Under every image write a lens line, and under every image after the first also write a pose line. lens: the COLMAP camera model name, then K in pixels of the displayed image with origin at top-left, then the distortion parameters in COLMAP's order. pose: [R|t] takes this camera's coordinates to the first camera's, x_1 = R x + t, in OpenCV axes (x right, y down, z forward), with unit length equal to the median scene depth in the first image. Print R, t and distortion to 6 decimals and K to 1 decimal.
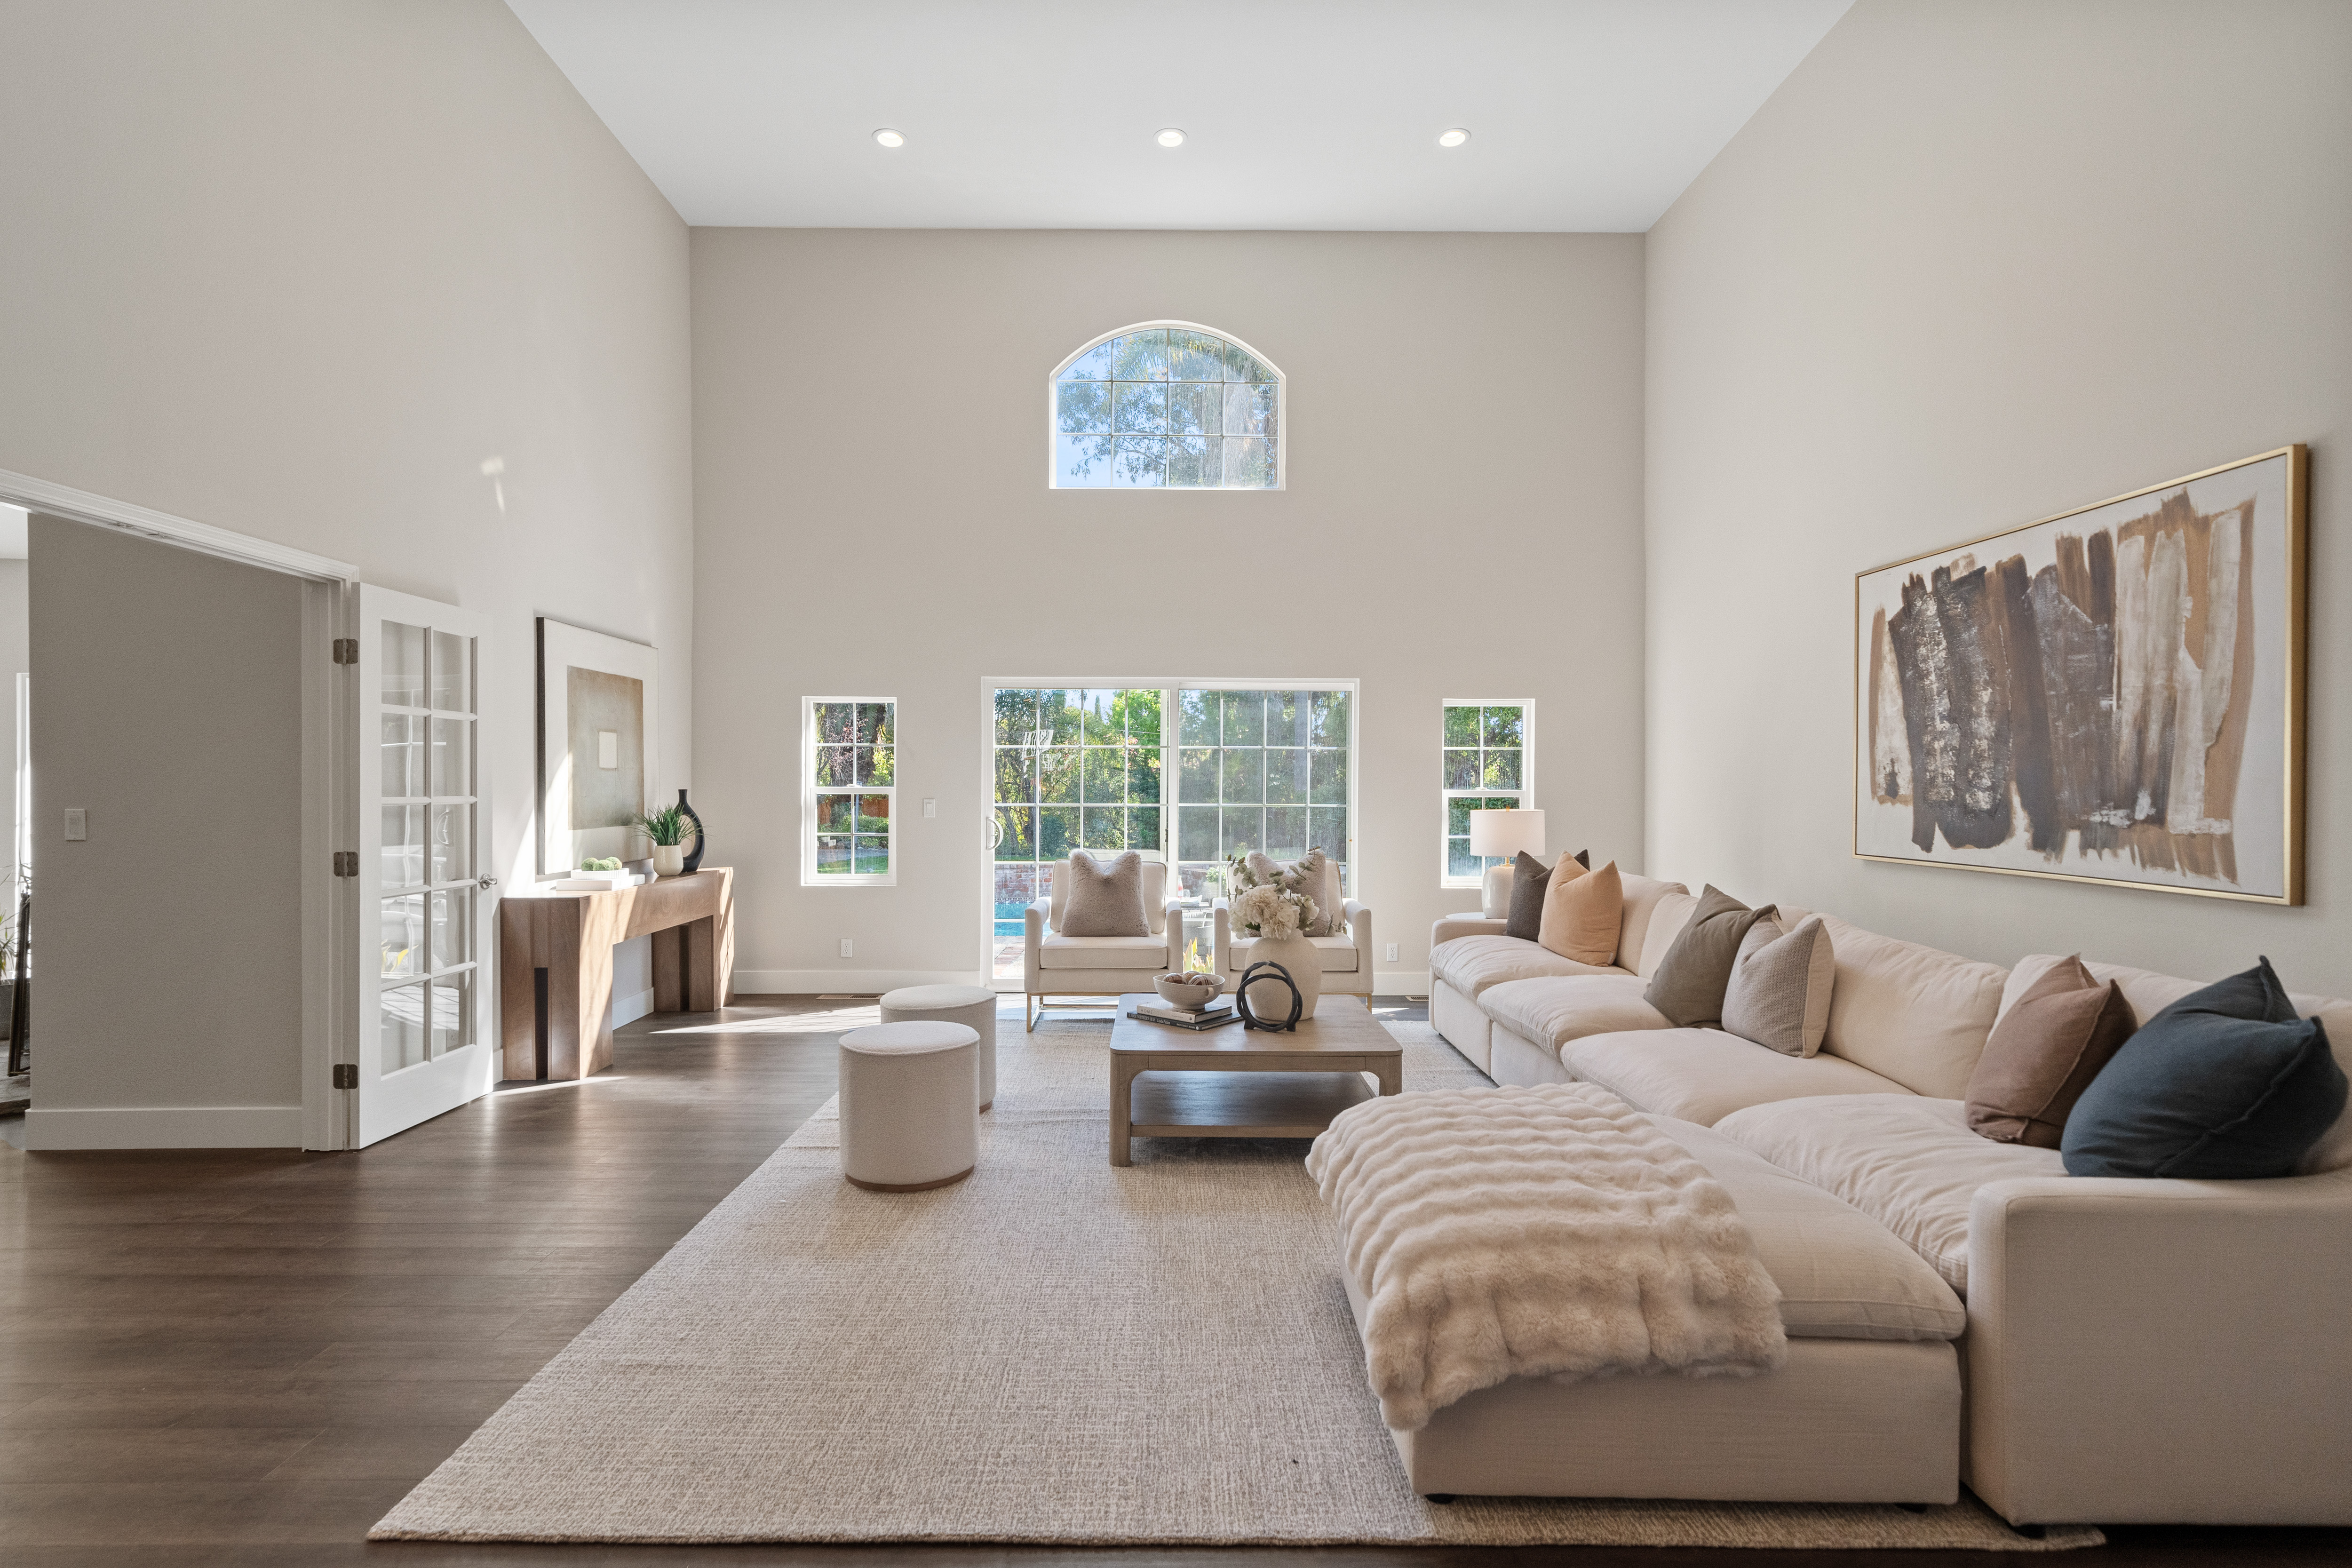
lens RADIAL K [[1114.2, 0, 1165.2], [0, 1114.2, 782.2], [0, 0, 1]] dist [0.002704, 0.000286]
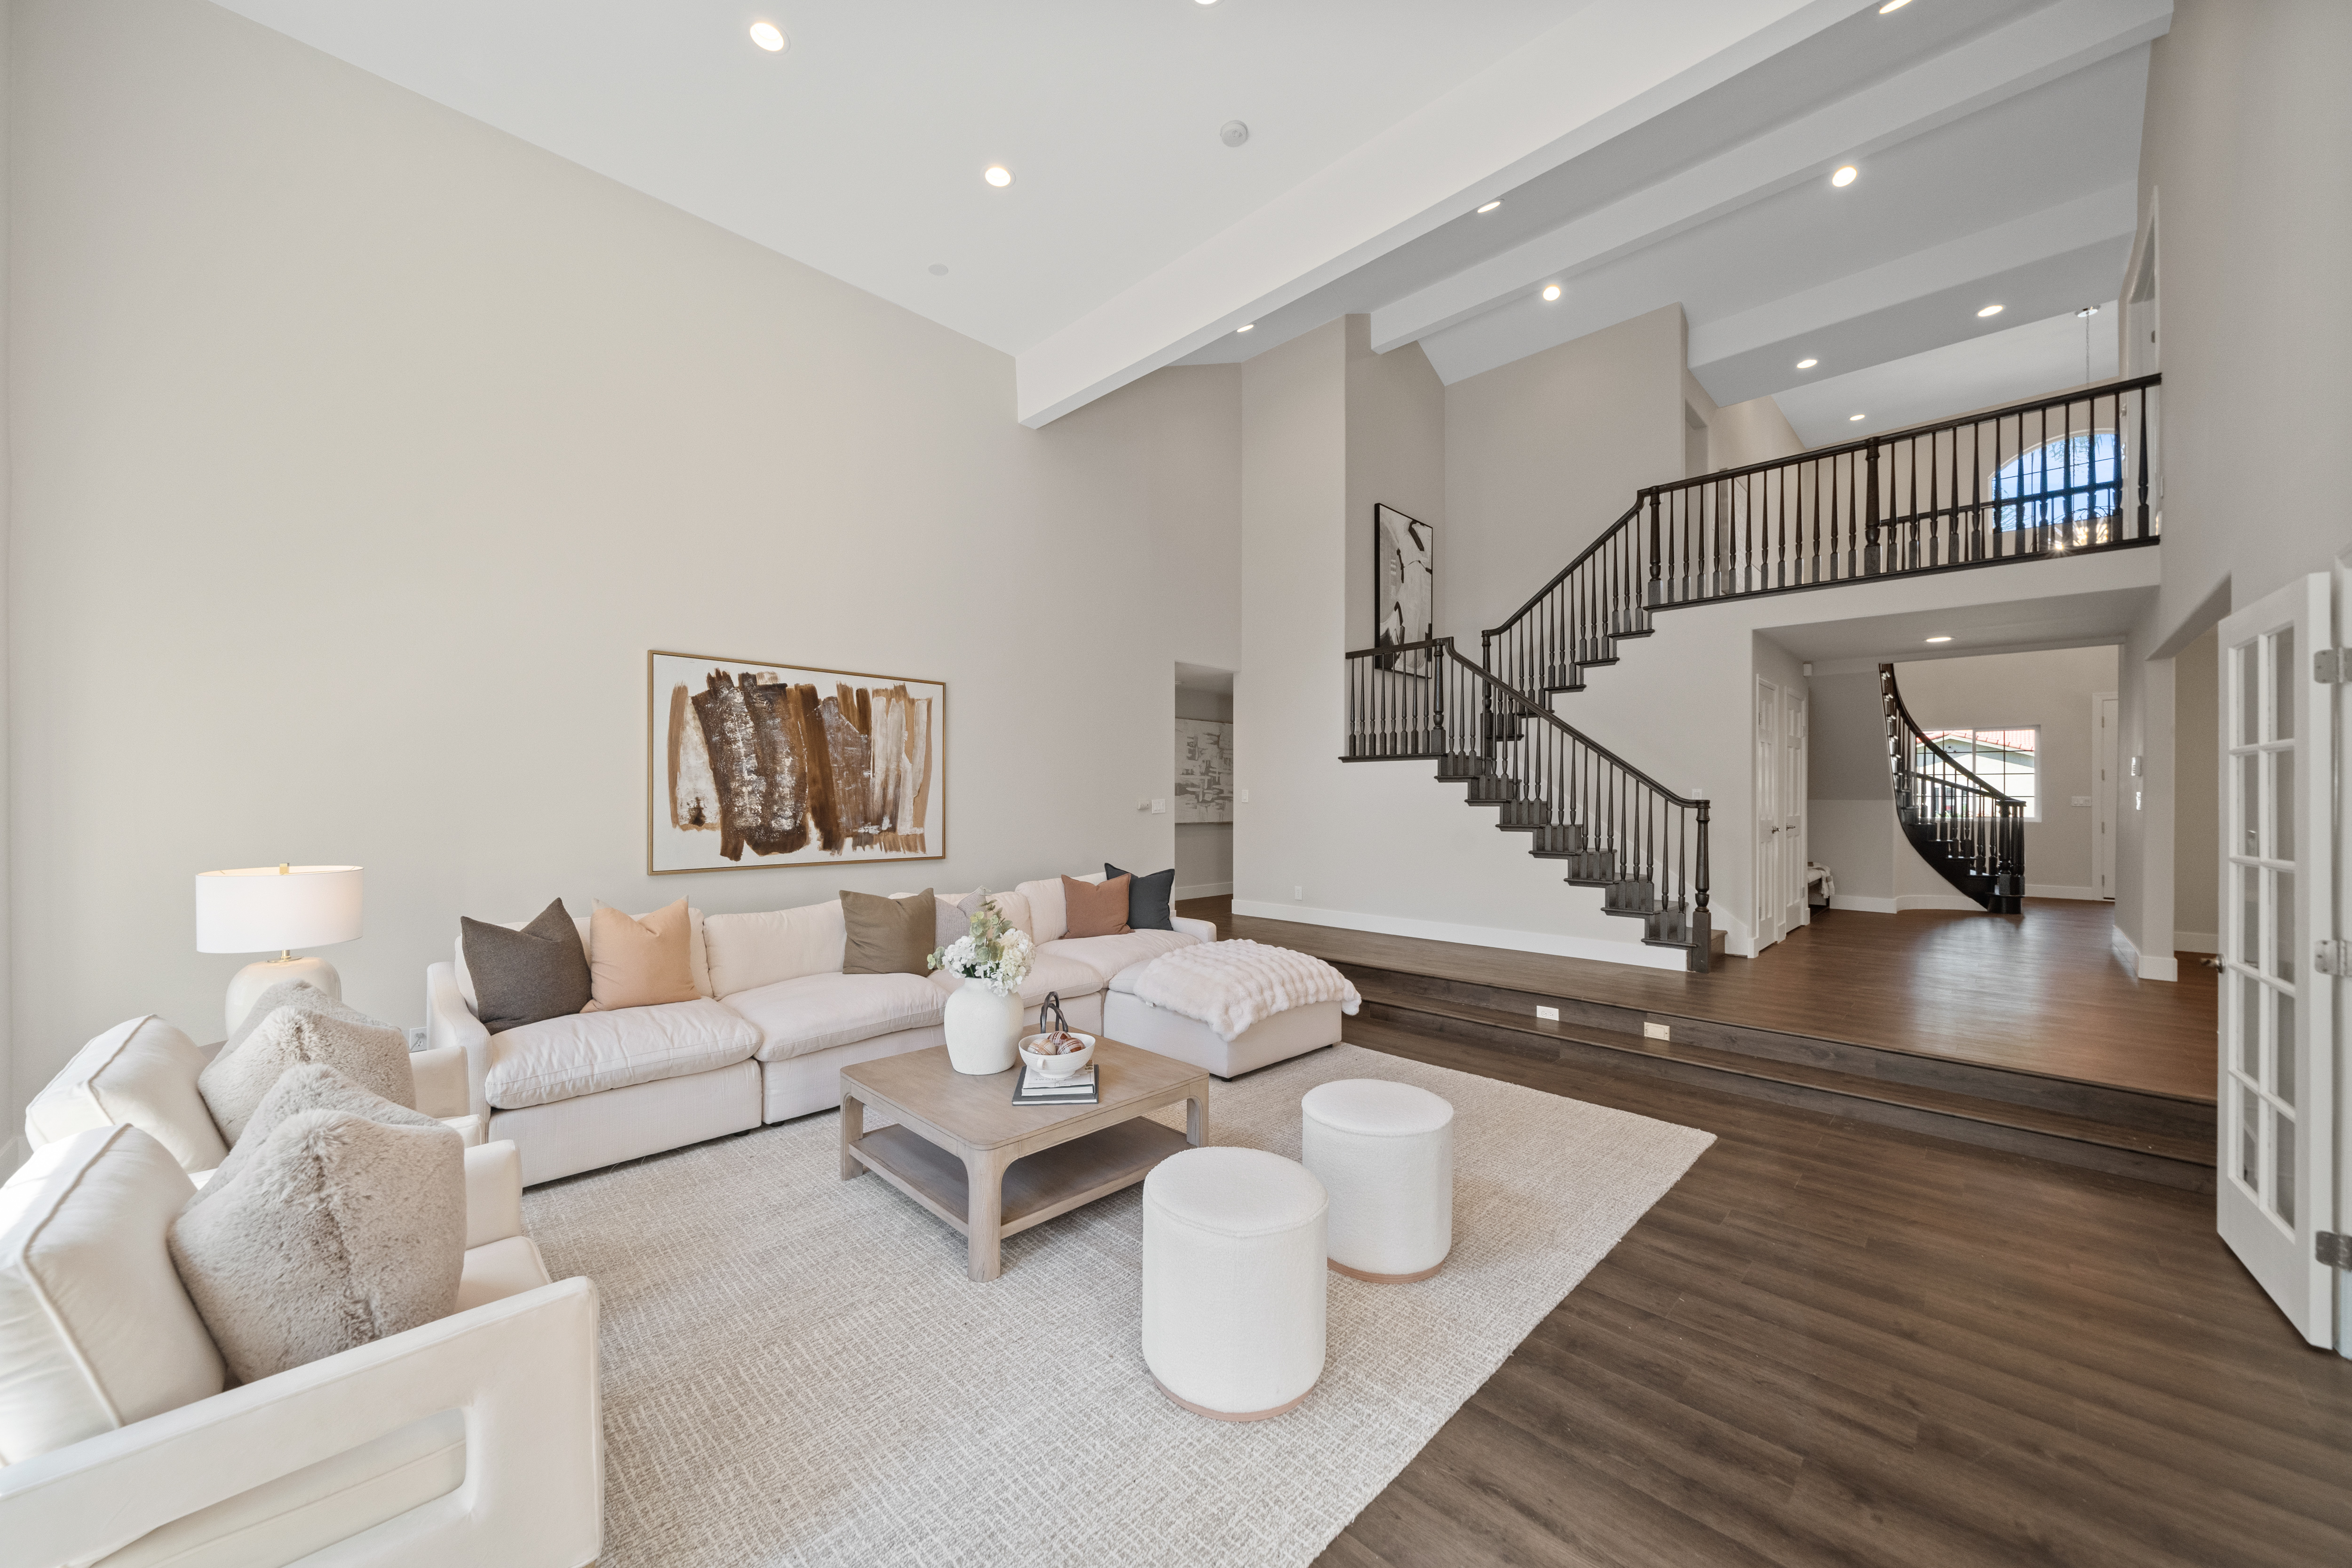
lens RADIAL K [[856.6, 0, 1157.0], [0, 856.6, 799.1], [0, 0, 1]] dist [-0.001731, -0.000123]
pose [[-0.693392, -0.002369, 0.720557, -0.616807], [-0.002633, 0.999996, 0.000754, -0.025503], [-0.720556, -0.001374, -0.693395, 1.609749]]
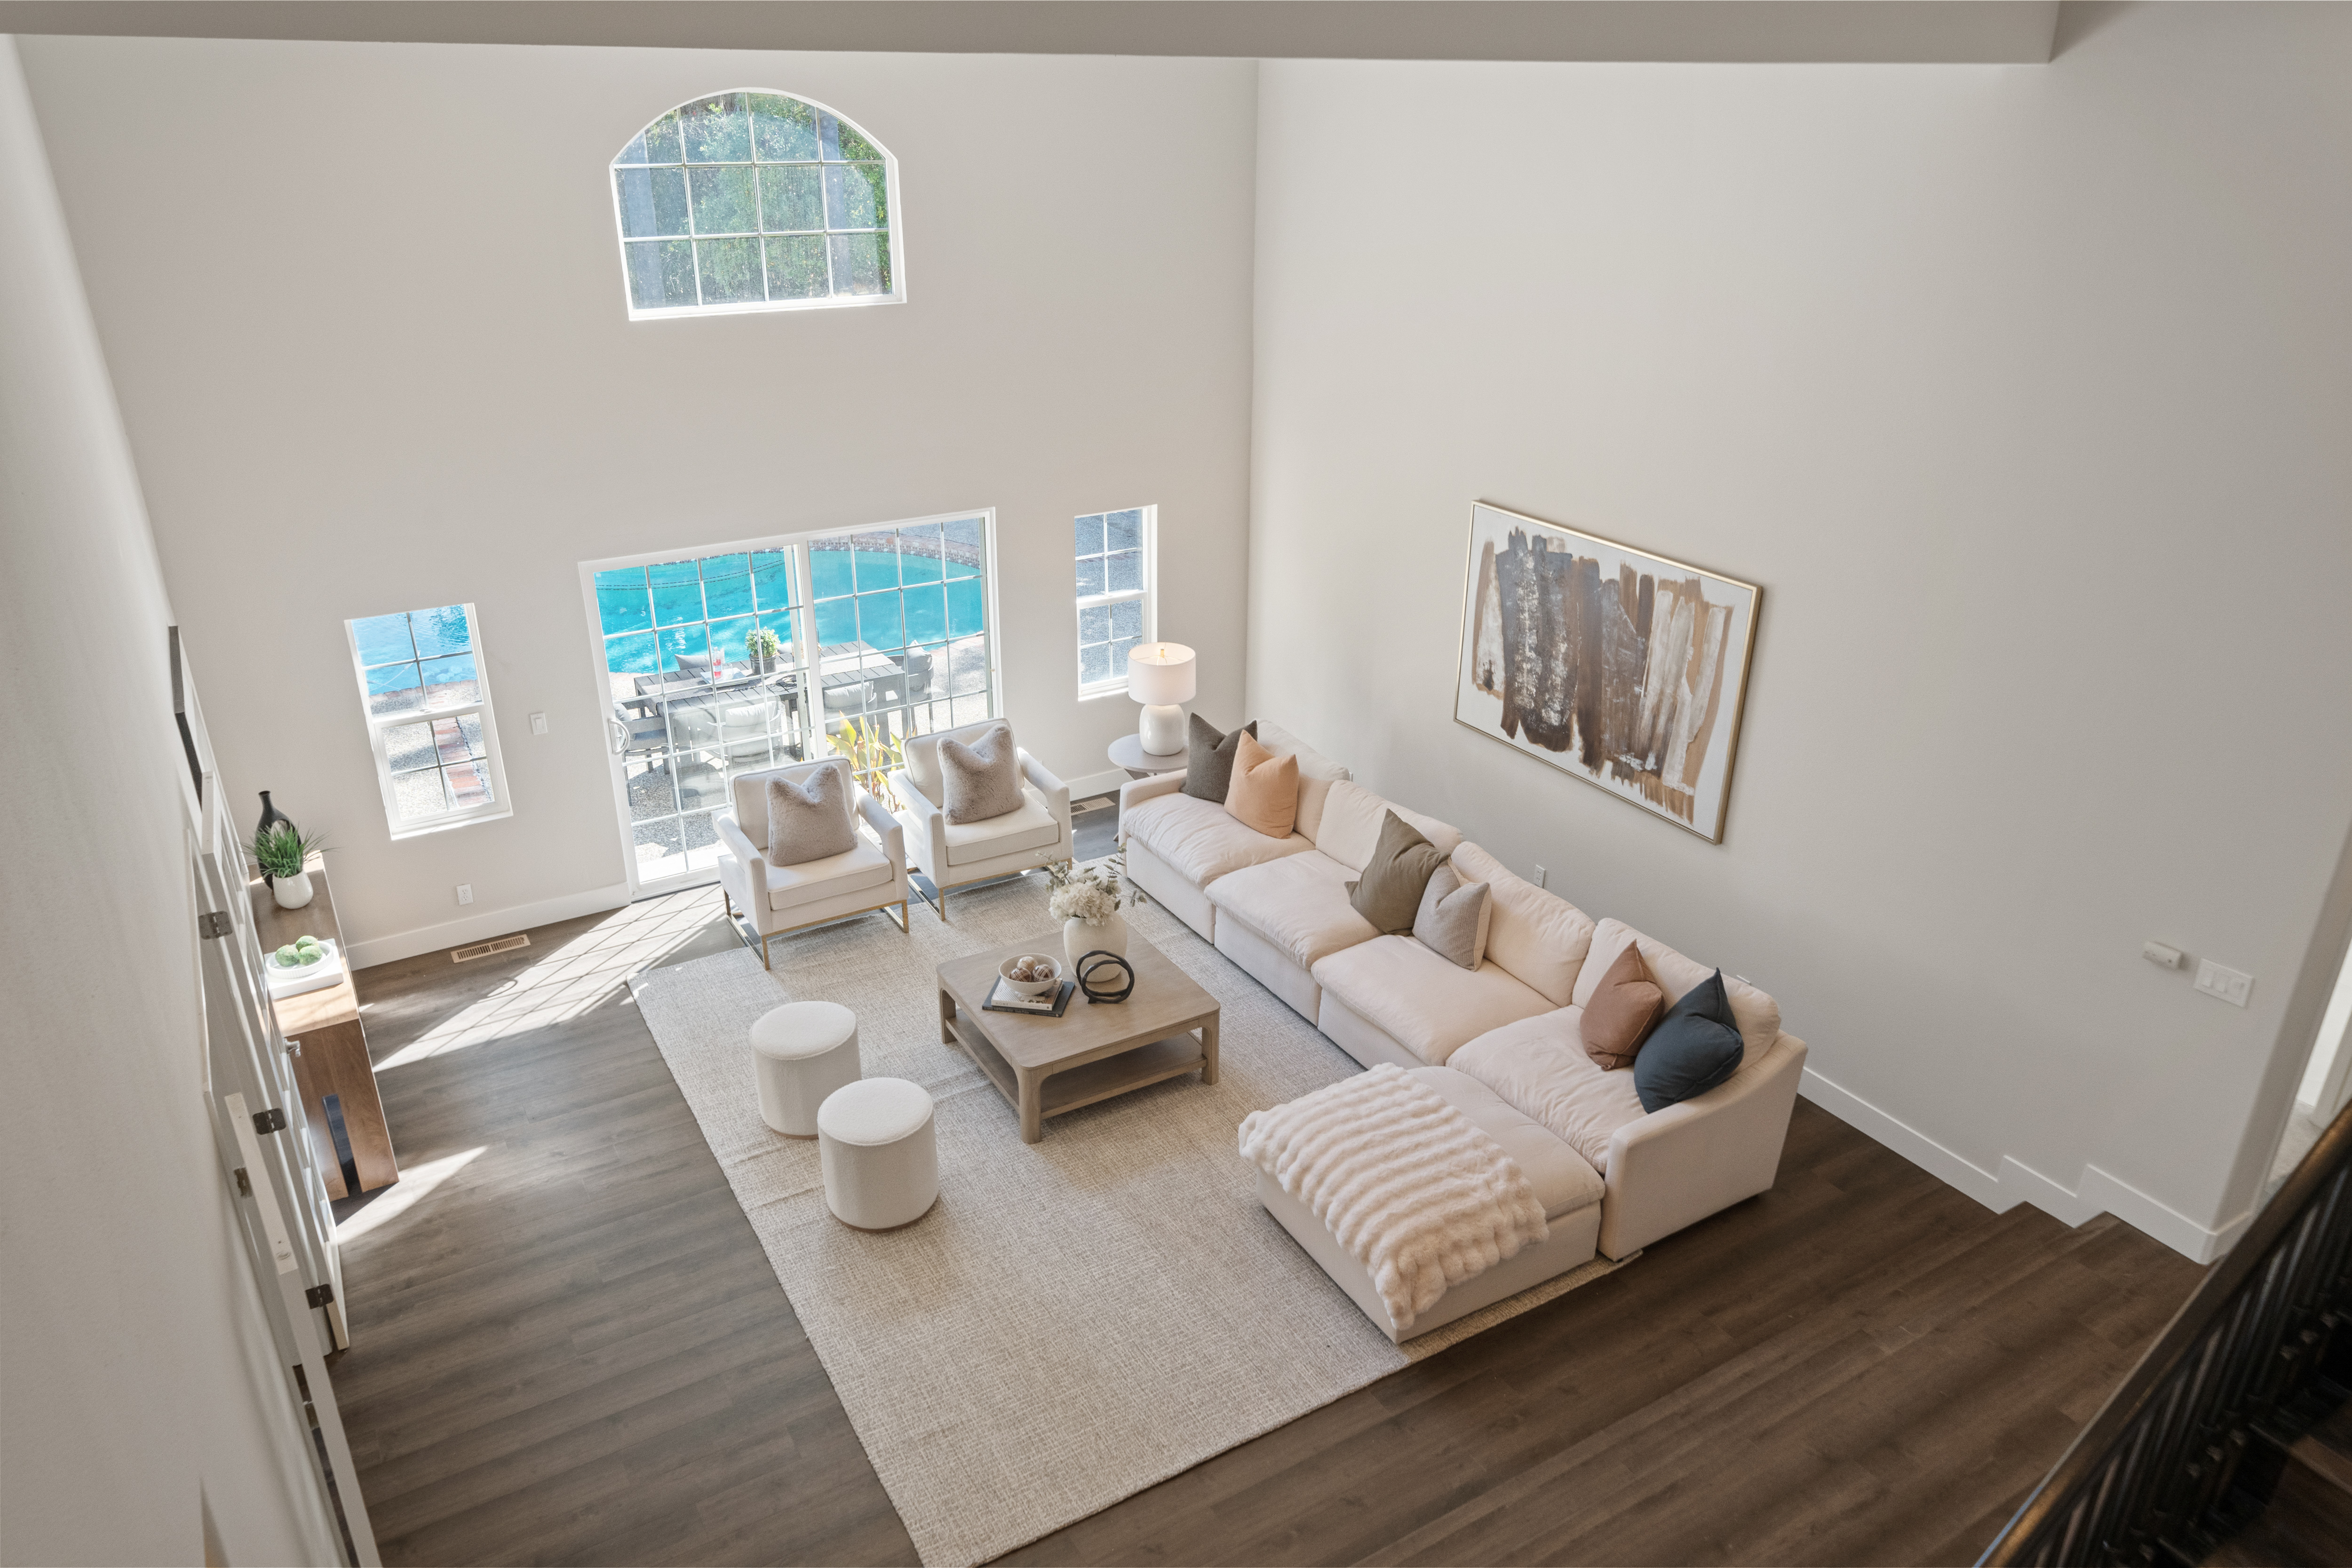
lens RADIAL K [[1572.3, 0, 1176.0], [0, 1572.3, 784.0], [0, 0, 1]] dist [-0.000814, -0.000675]
pose [[0.863304, -0.202336, 0.462349, -0.644964], [-0.000858, 0.915525, 0.402260, -0.754044], [-0.504684, -0.347669, 0.790203, -0.367087]]
